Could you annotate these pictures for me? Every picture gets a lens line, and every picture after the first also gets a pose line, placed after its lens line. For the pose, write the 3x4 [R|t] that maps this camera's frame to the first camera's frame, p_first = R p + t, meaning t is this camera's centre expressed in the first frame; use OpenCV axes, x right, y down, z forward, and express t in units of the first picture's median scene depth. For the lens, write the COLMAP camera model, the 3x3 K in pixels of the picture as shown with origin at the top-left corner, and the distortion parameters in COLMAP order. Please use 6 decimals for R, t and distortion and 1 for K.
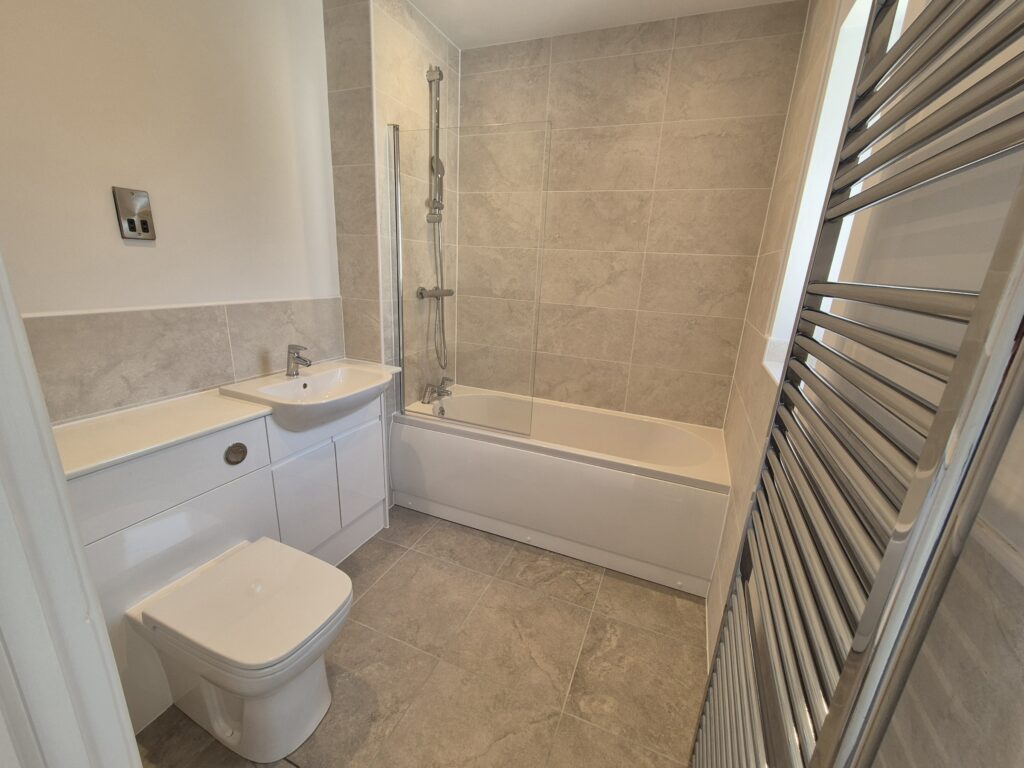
lens RADIAL K [[431.3, 0, 512.0], [0, 431.3, 384.0], [0, 0, 1]] dist [0.000232, -0.000129]
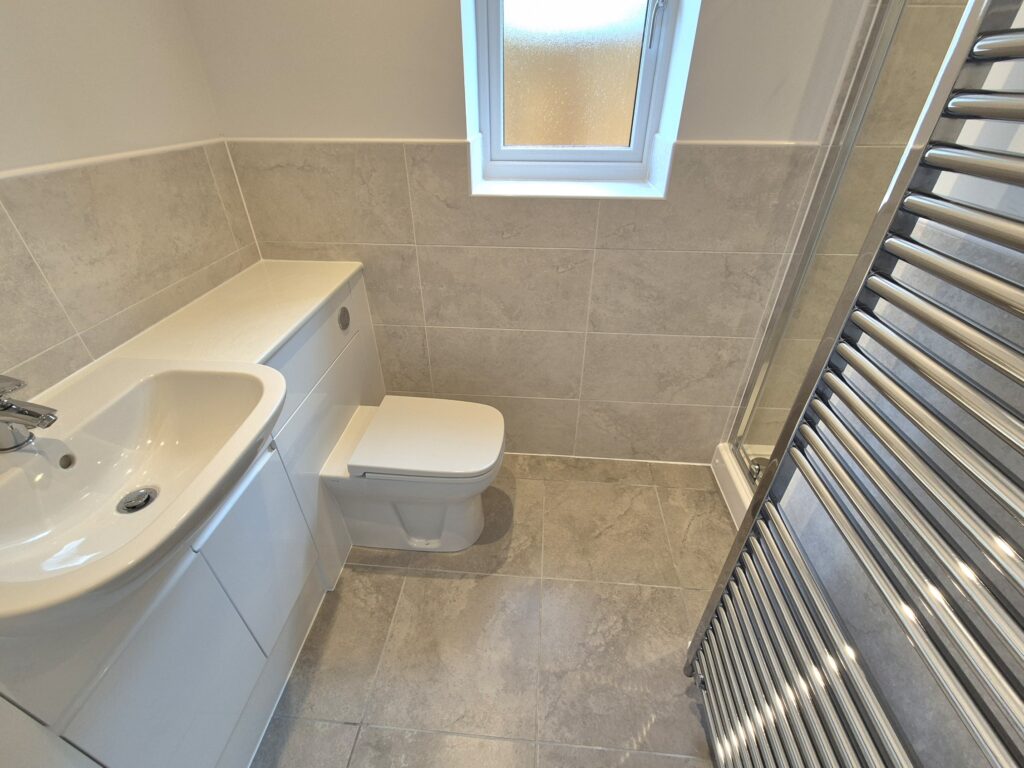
lens RADIAL K [[431.3, 0, 512.0], [0, 431.3, 384.0], [0, 0, 1]] dist [0.000232, -0.000129]
pose [[0.953338, -0.188389, 0.235914, -0.216046], [0.126353, 0.958665, 0.254943, -0.723398], [-0.274192, -0.213239, 0.937736, 0.386577]]
